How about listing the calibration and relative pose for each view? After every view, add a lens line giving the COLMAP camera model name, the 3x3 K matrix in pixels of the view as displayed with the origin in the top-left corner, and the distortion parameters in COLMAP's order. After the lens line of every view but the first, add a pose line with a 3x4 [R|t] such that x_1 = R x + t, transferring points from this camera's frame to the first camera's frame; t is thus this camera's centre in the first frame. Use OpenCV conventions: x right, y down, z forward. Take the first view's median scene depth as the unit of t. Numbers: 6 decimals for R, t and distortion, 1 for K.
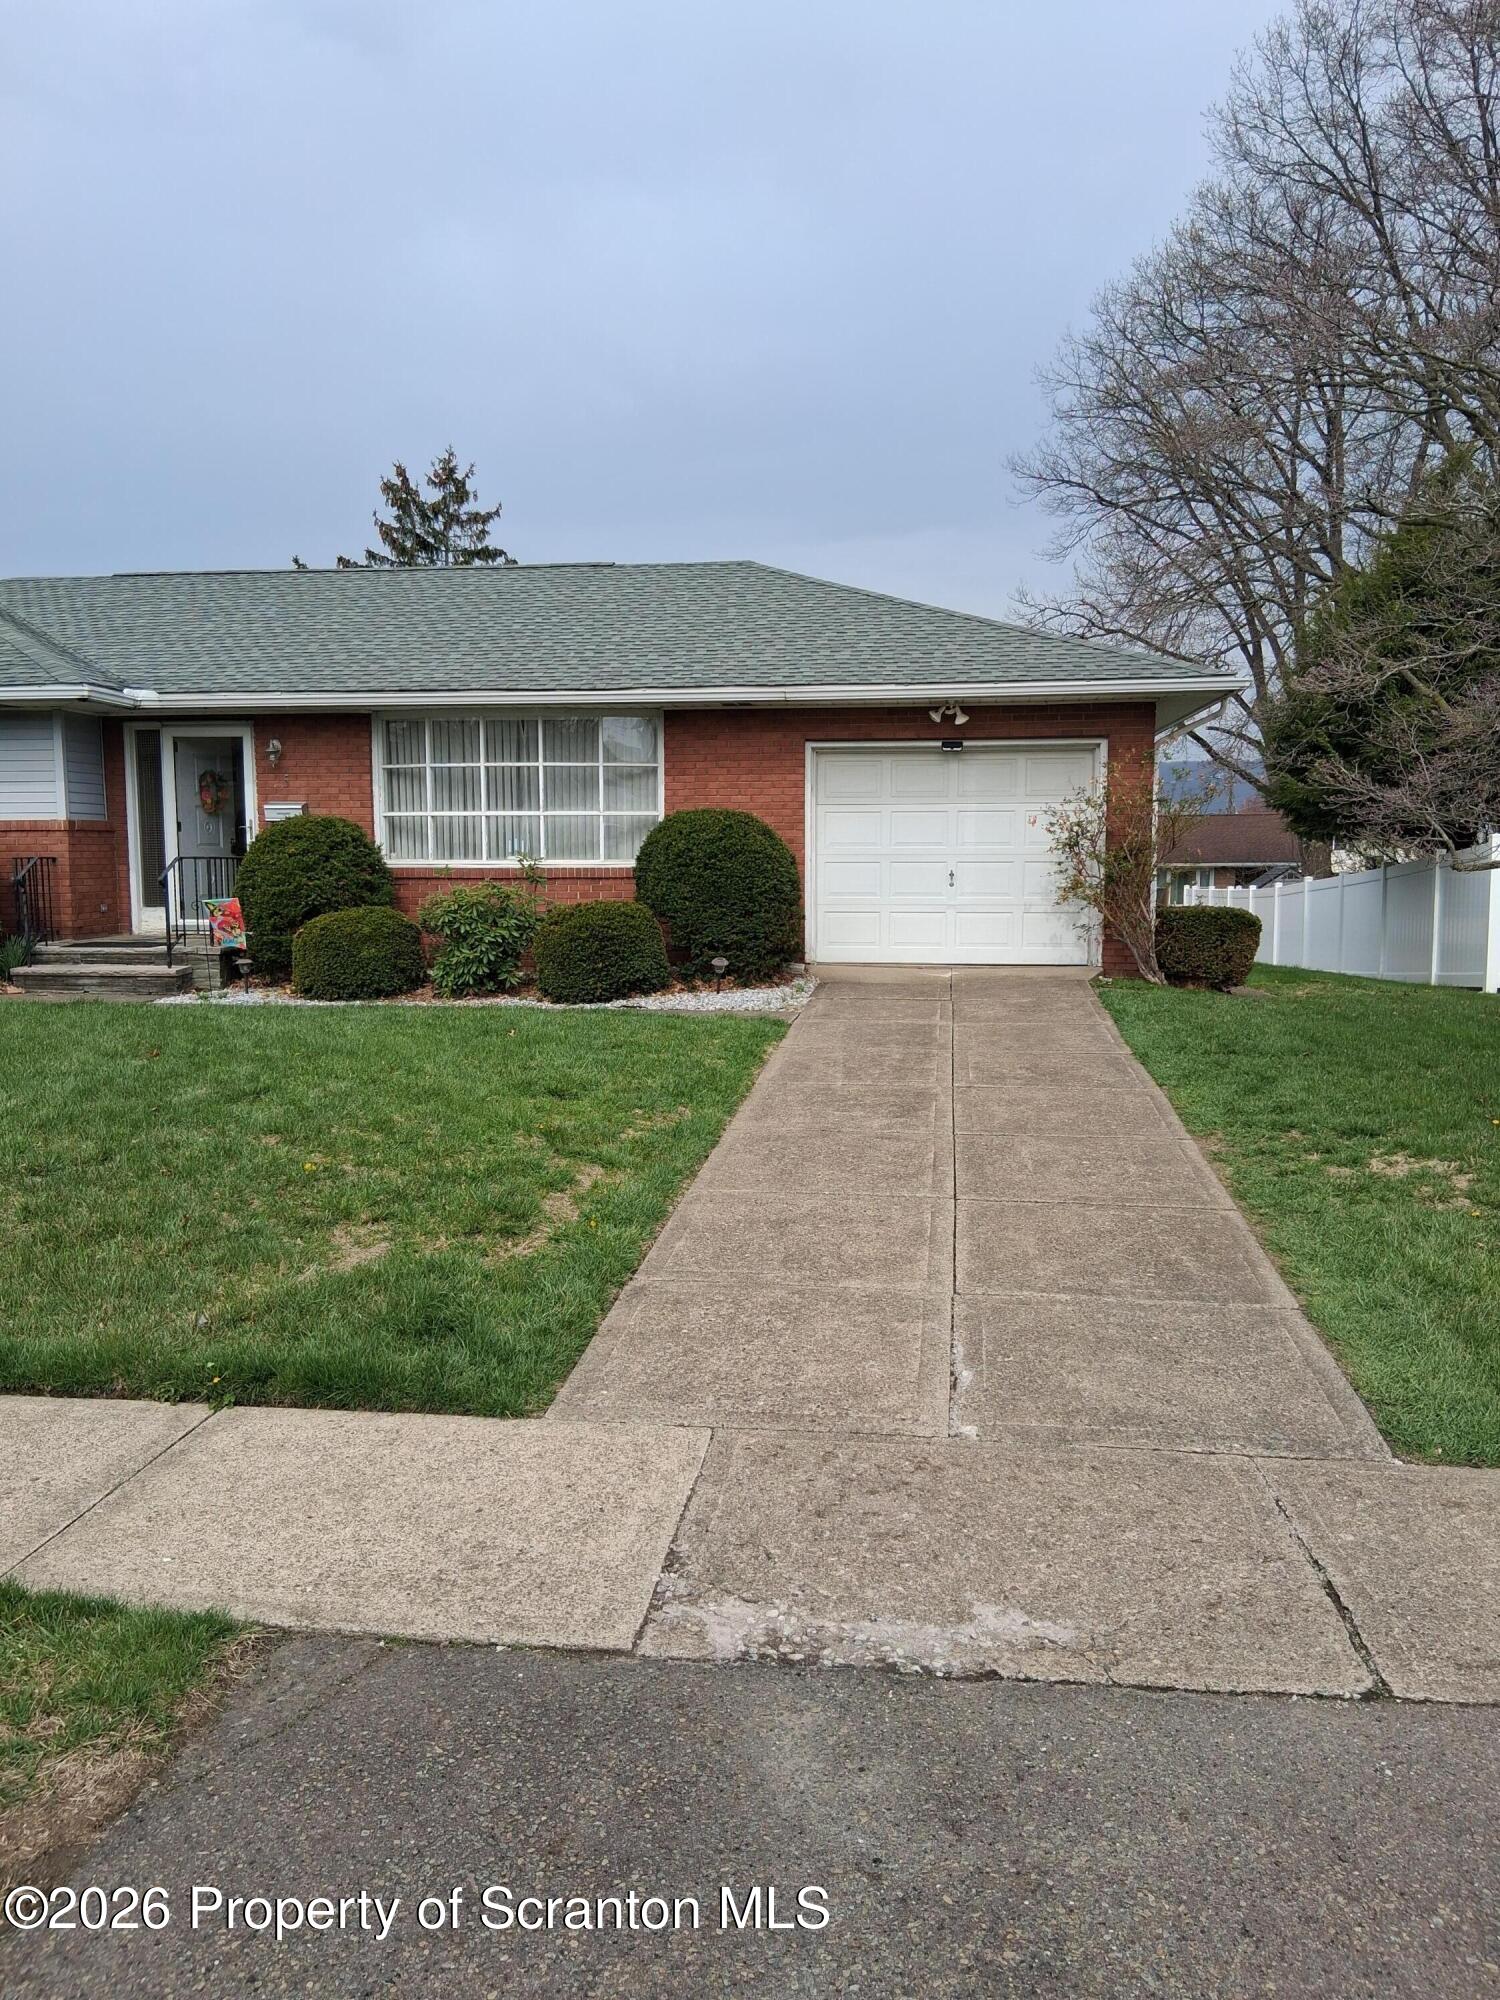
lens RADIAL K [[1503.3, 0, 751.6], [0, 1503.3, 997.4], [0, 0, 1]] dist [0.129310, -0.235386]
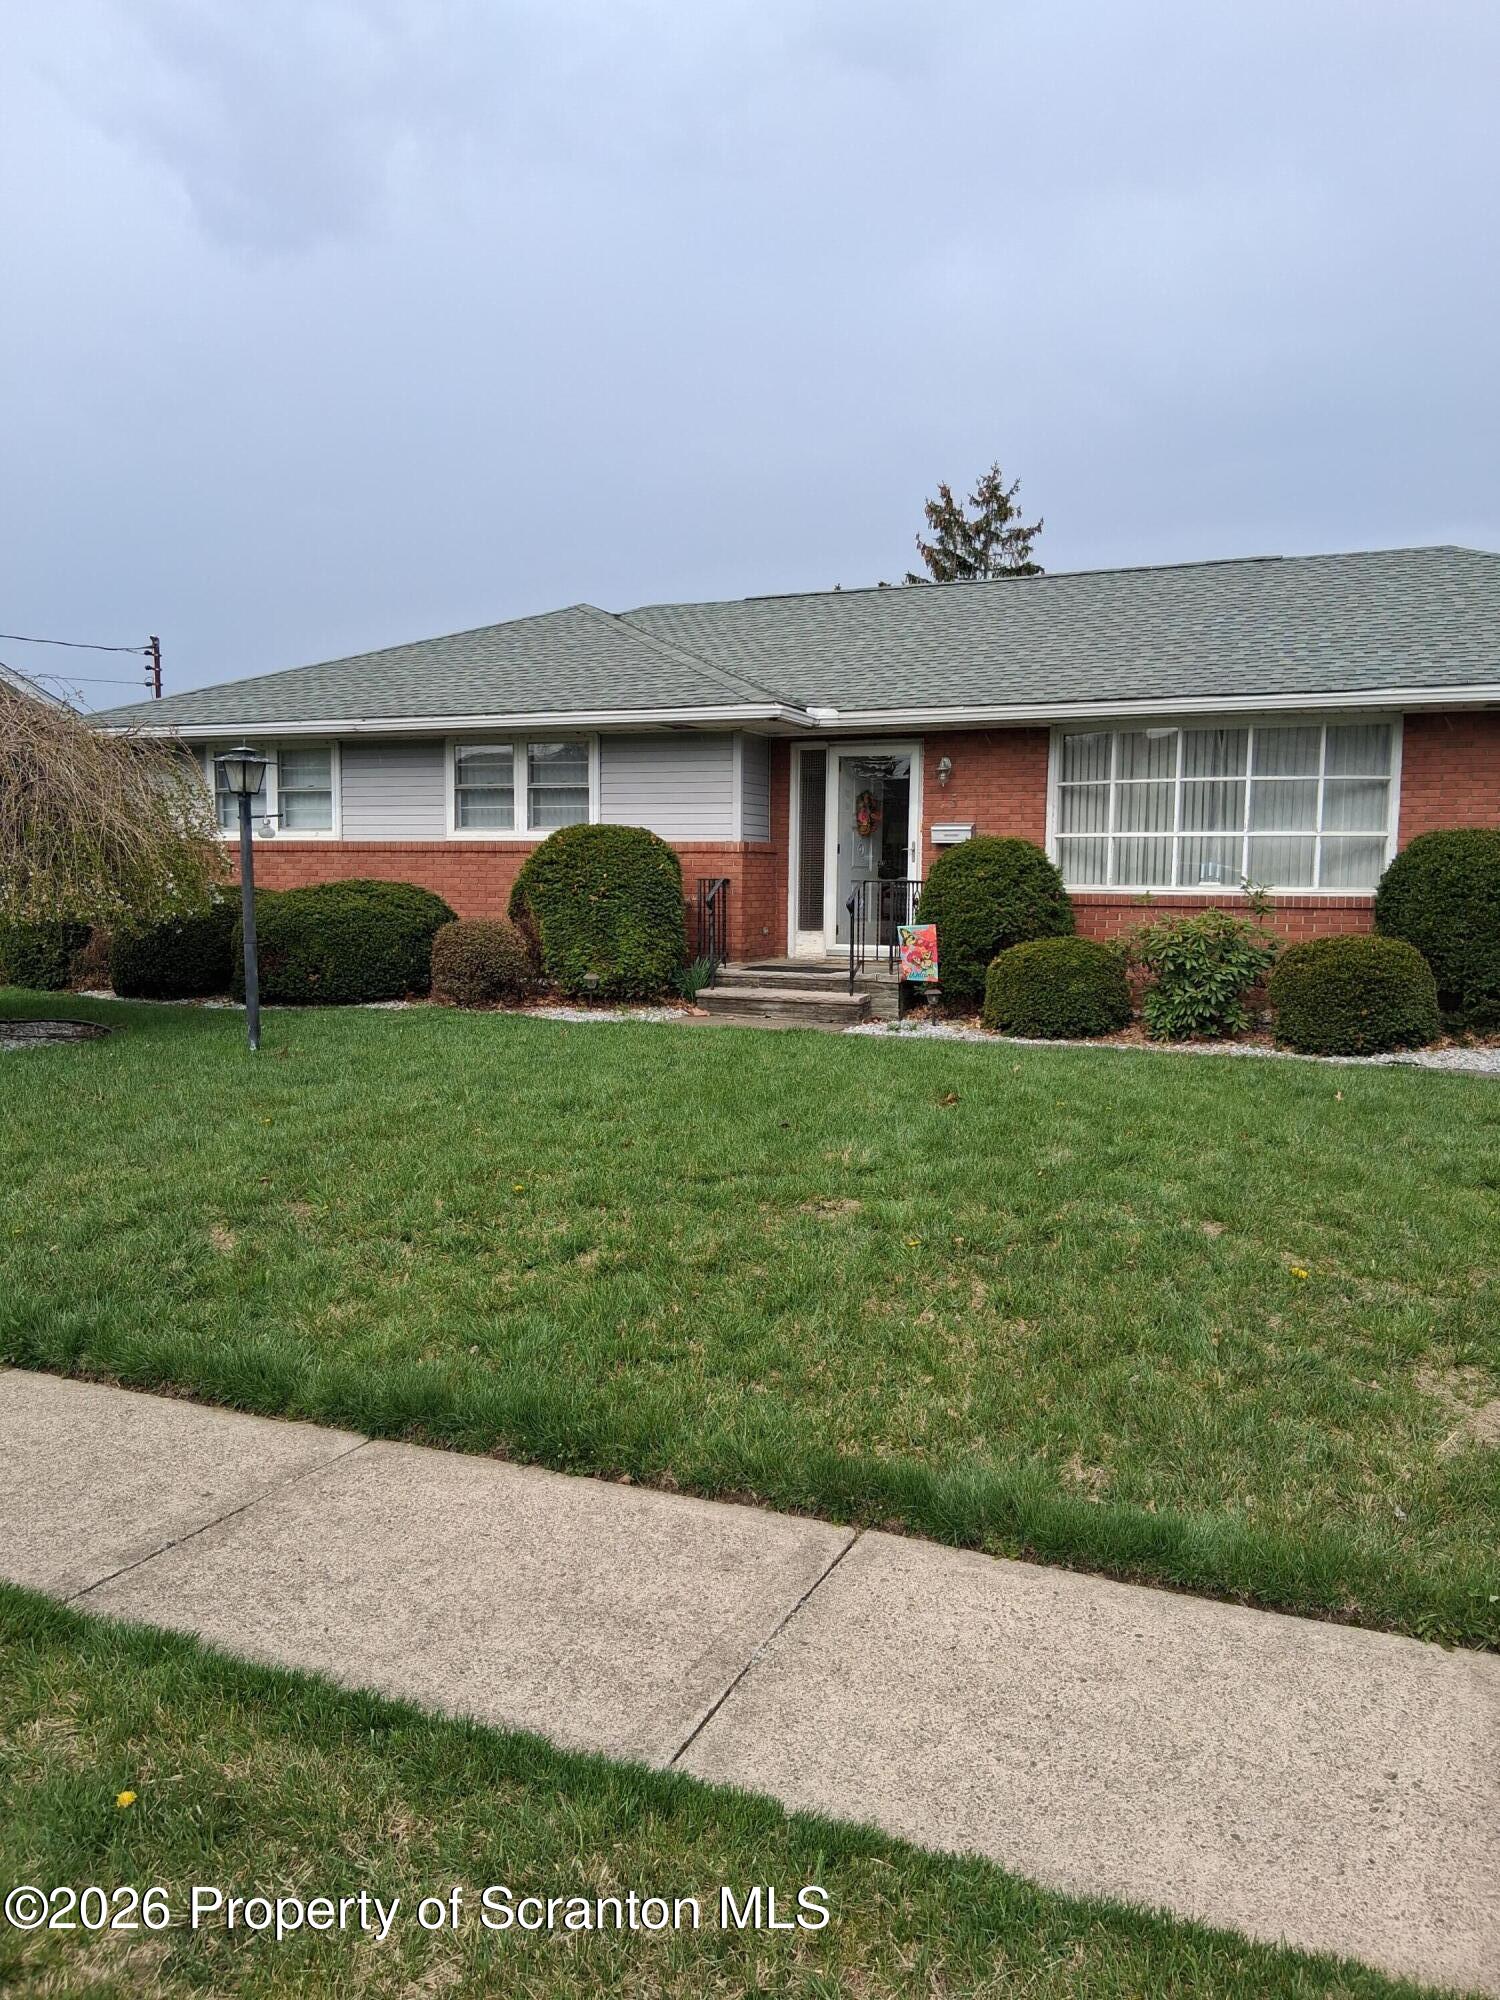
lens RADIAL K [[1503.3, 0, 751.6], [0, 1503.3, 997.4], [0, 0, 1]] dist [0.129310, -0.235386]
pose [[0.957386, 0.037303, -0.286391, -0.157922], [-0.041820, 0.999078, -0.009669, -0.005944], [0.285767, 0.021234, 0.958064, 0.068249]]
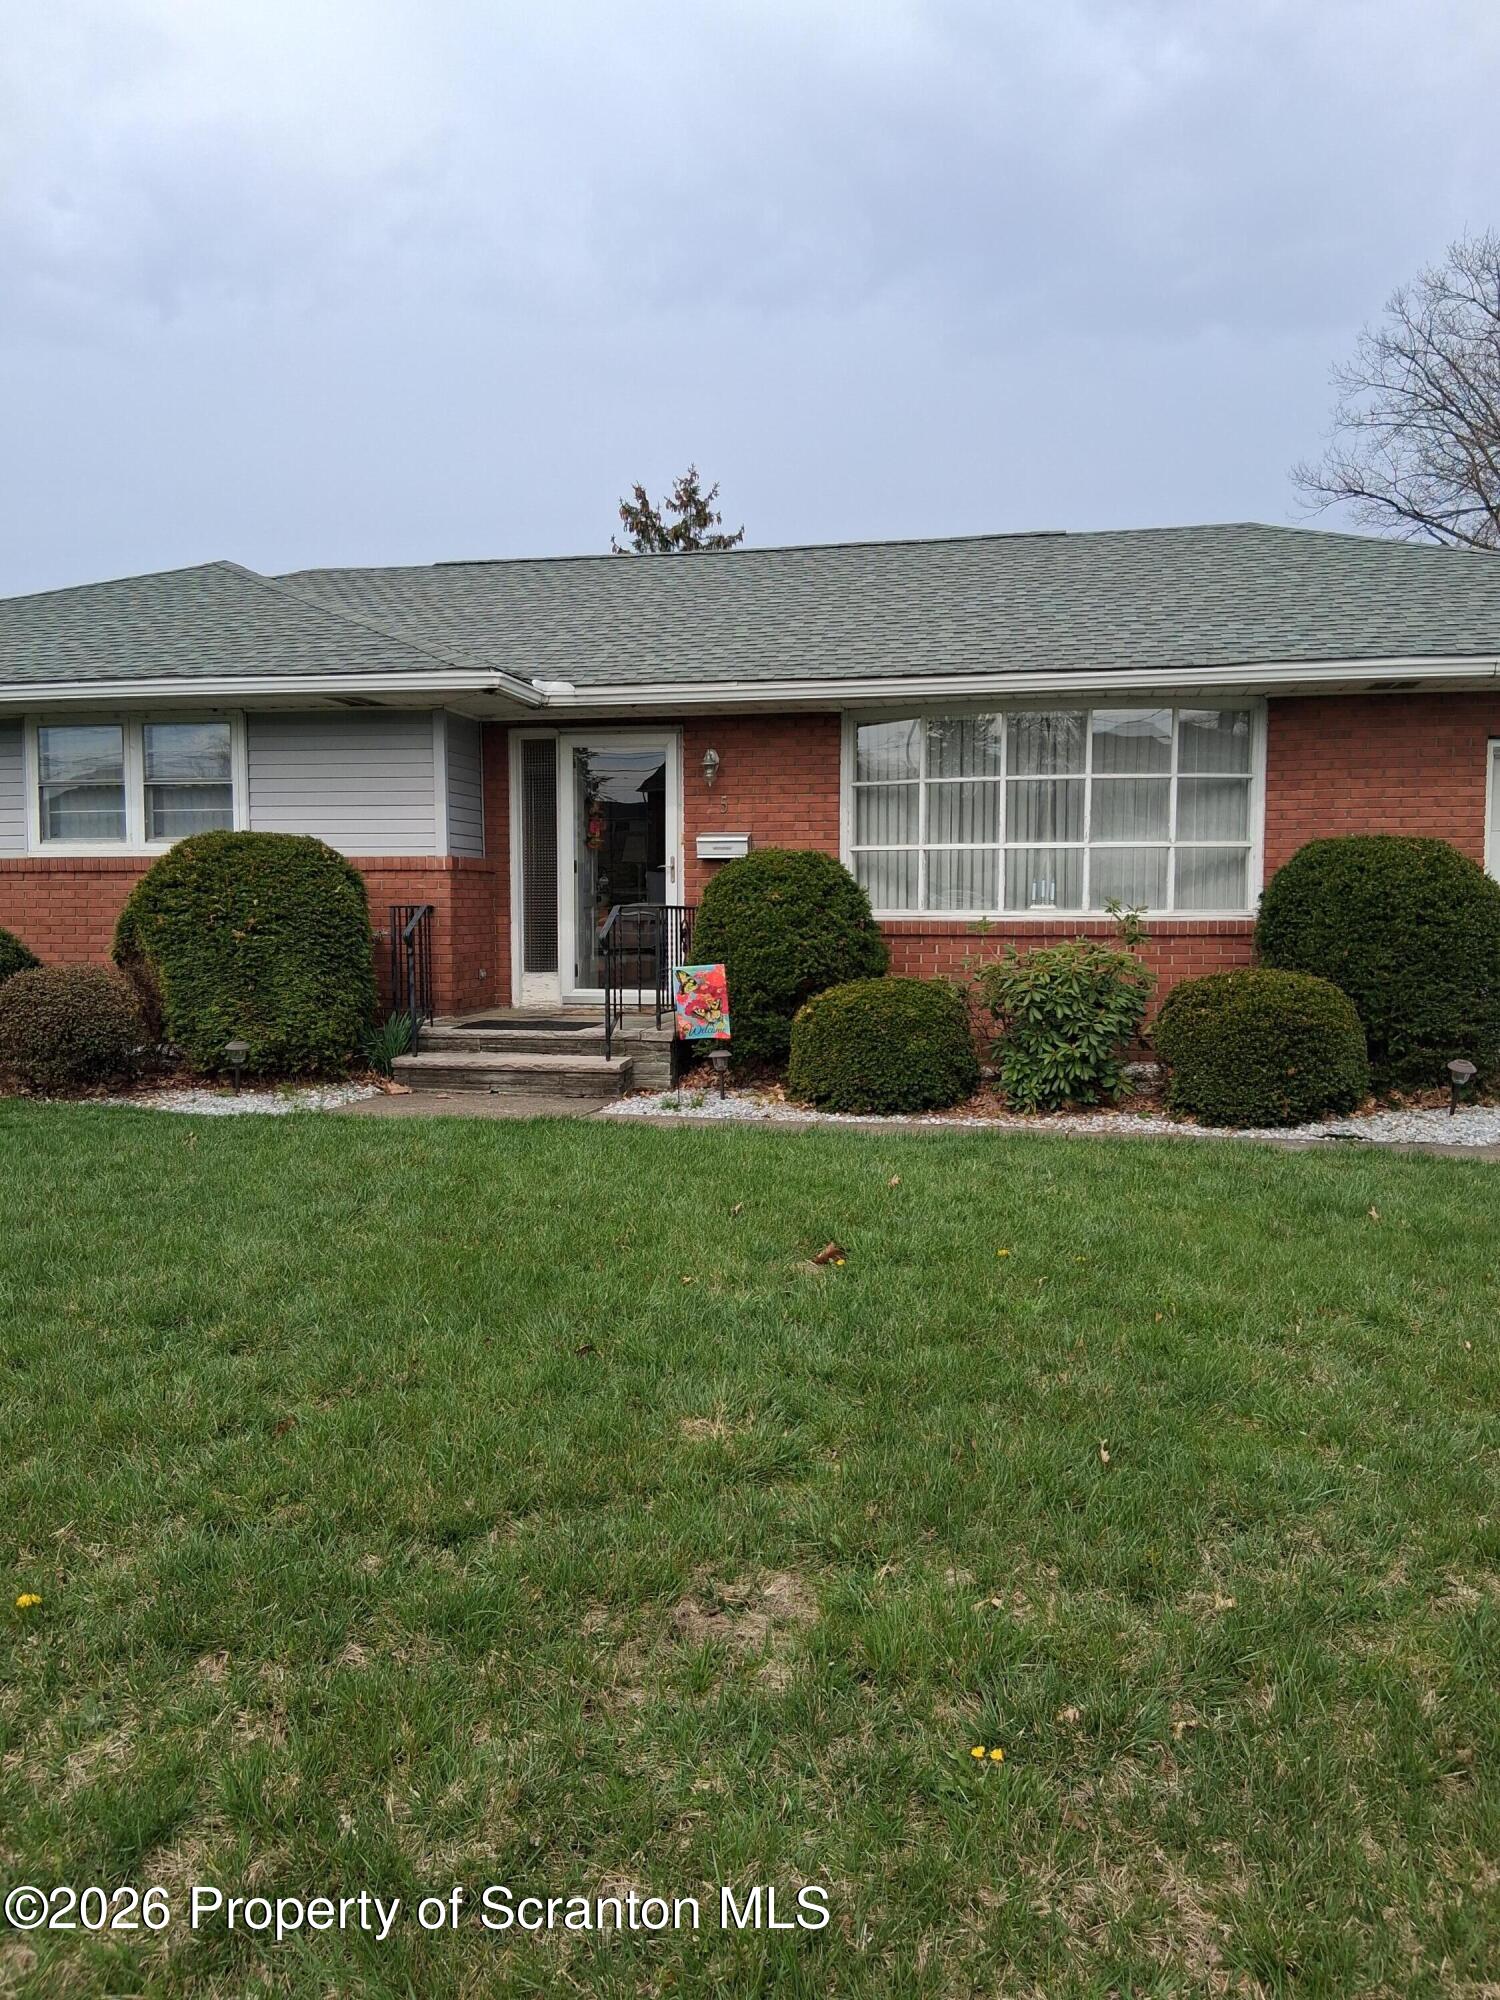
lens RADIAL K [[1503.3, 0, 751.6], [0, 1503.3, 997.4], [0, 0, 1]] dist [0.129310, -0.235386]
pose [[0.996425, 0.009392, -0.083960, -0.236952], [-0.012278, 0.999349, -0.033920, -0.023844], [0.083587, 0.034830, 0.995892, 0.277902]]
